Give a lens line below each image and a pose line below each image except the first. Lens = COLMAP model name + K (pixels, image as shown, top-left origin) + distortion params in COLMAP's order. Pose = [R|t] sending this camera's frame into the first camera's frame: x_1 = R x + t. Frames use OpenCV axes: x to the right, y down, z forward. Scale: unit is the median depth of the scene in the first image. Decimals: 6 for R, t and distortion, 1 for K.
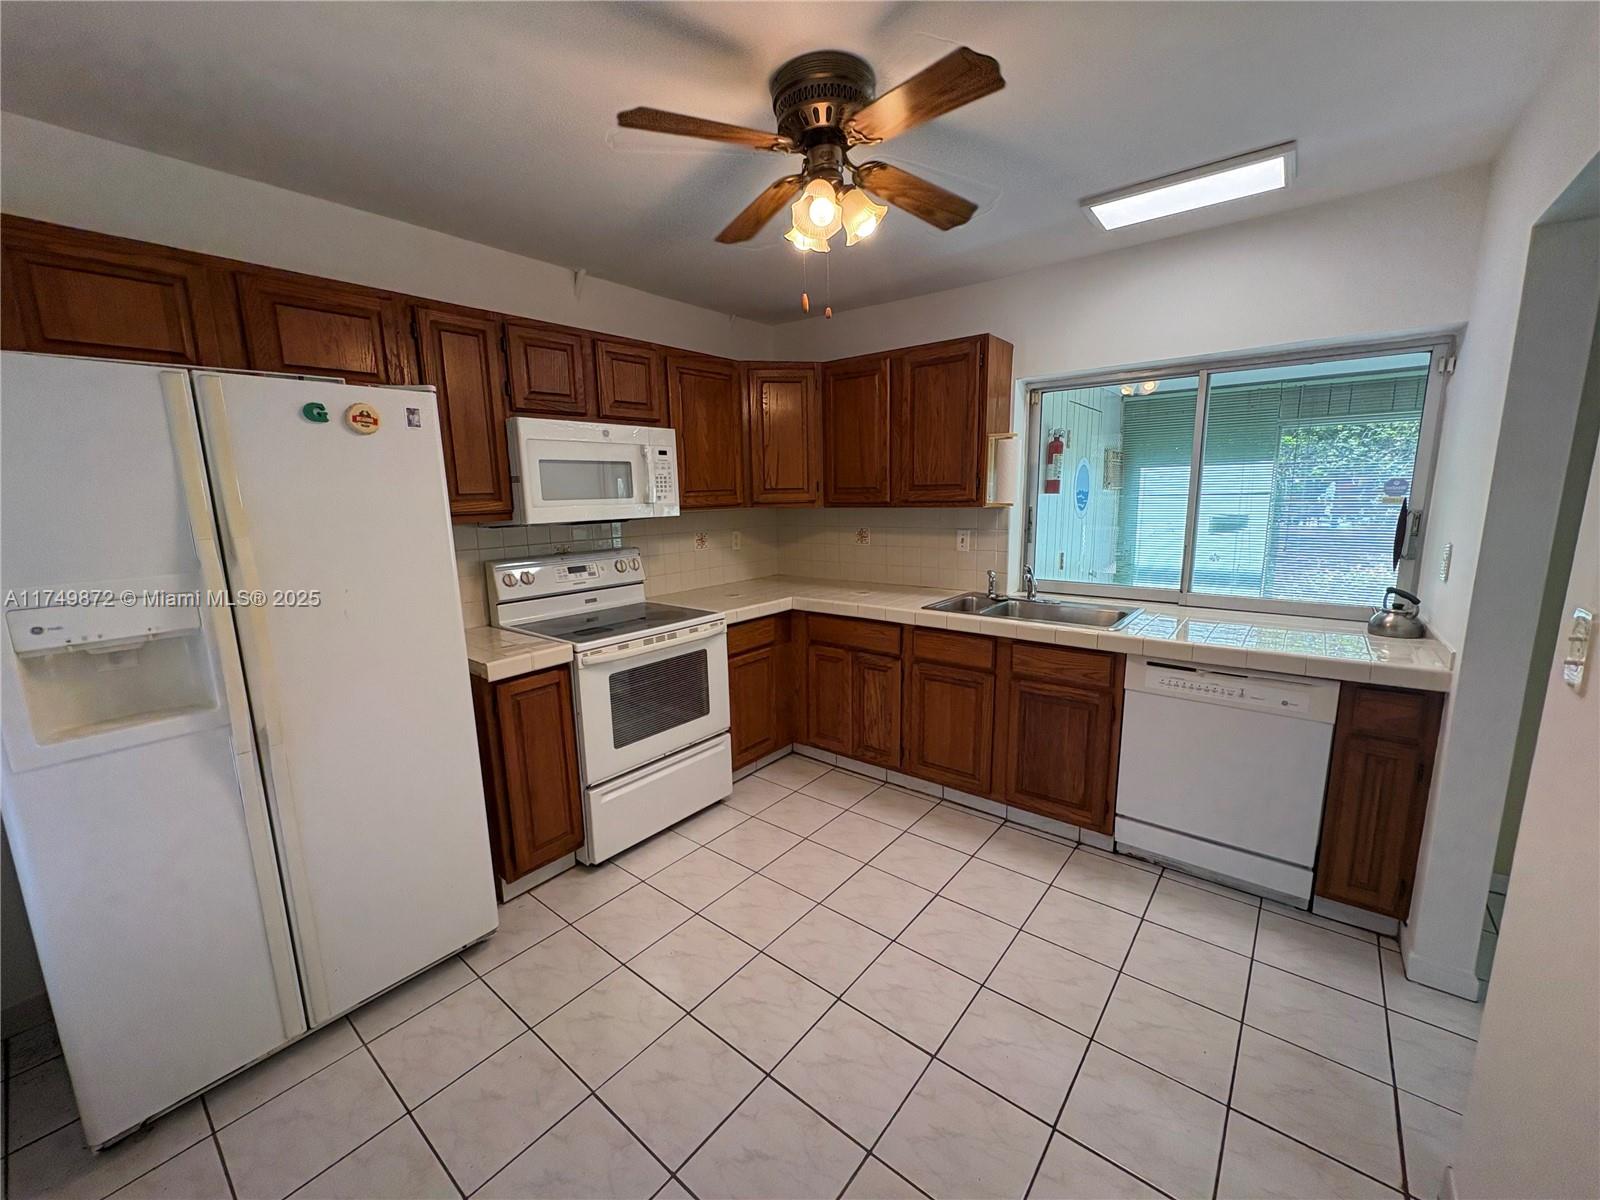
lens RADIAL K [[631.6, 0, 800.0], [0, 631.6, 600.0], [0, 0, 1]] dist [0.001082, 0.000075]
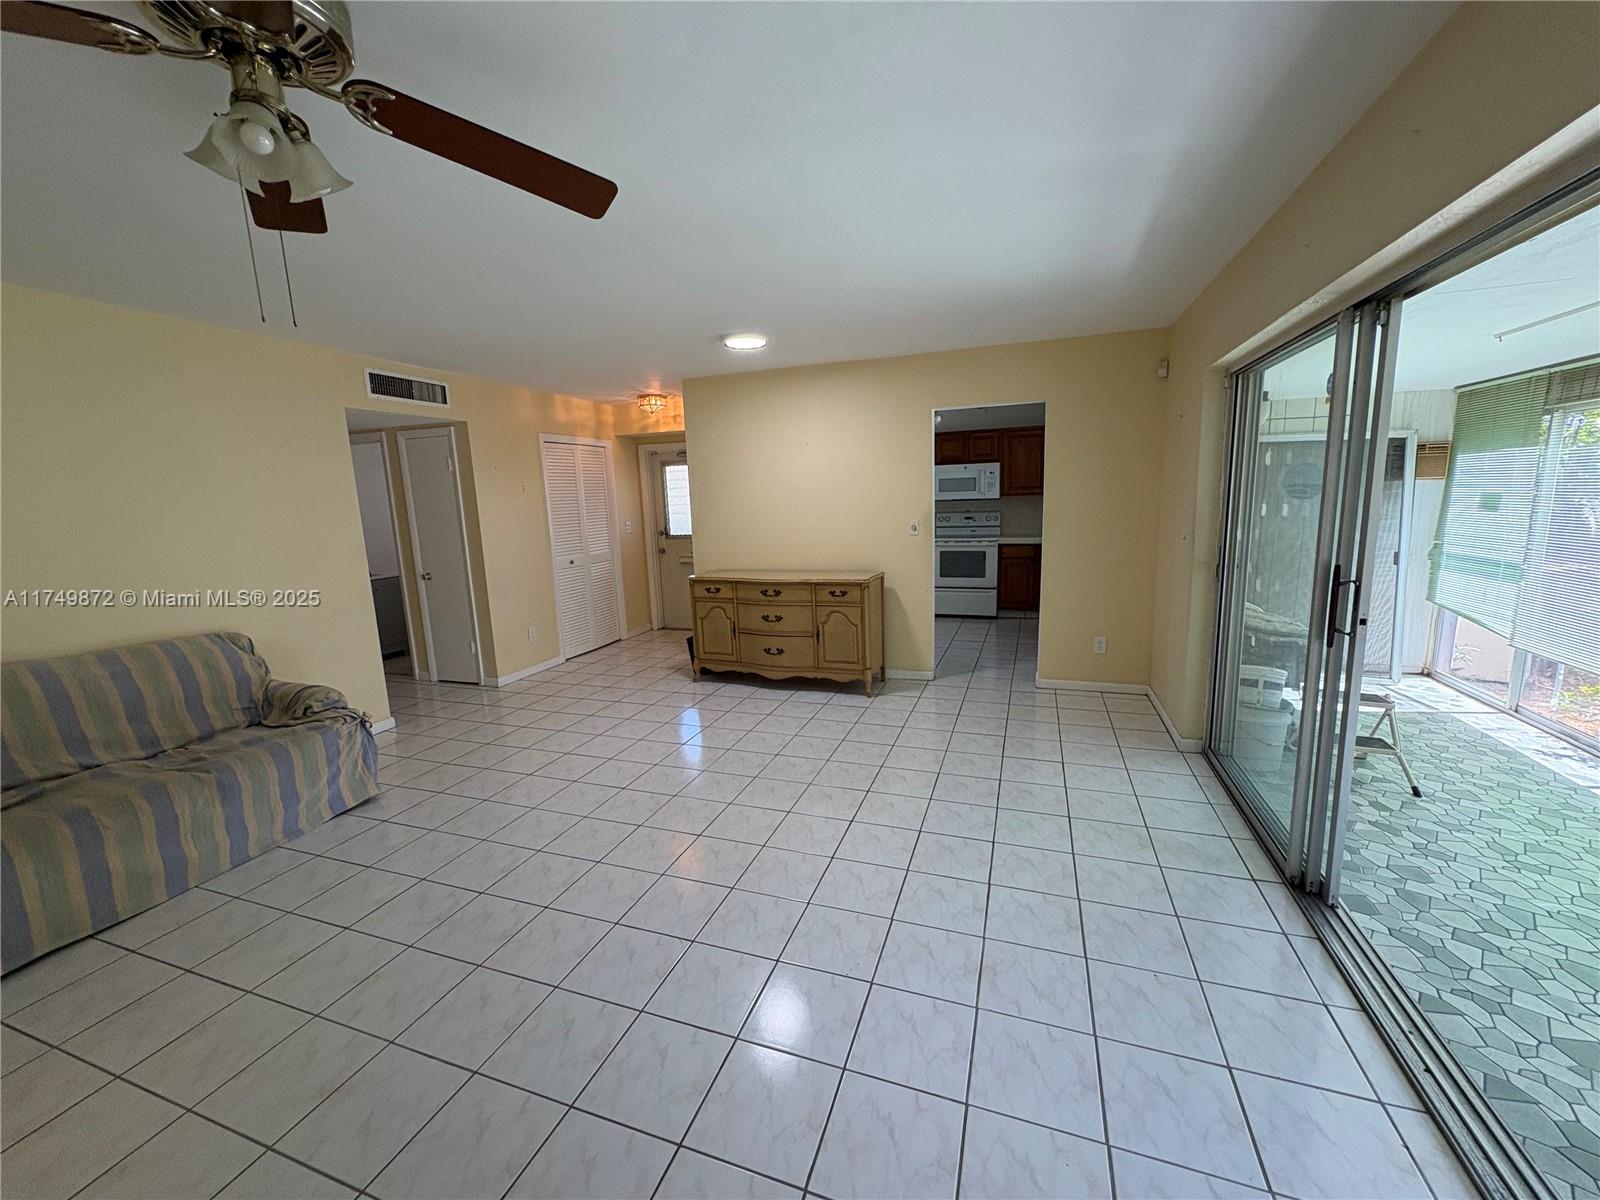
lens RADIAL K [[637.1, 0, 800.0], [0, 637.1, 600.0], [0, 0, 1]] dist [0.000732, 0.000379]
pose [[0.332709, 0.164045, -0.928652, 2.078367], [-0.133134, 0.983061, 0.125959, 0.048931], [0.933585, 0.081728, 0.348913, -0.584658]]
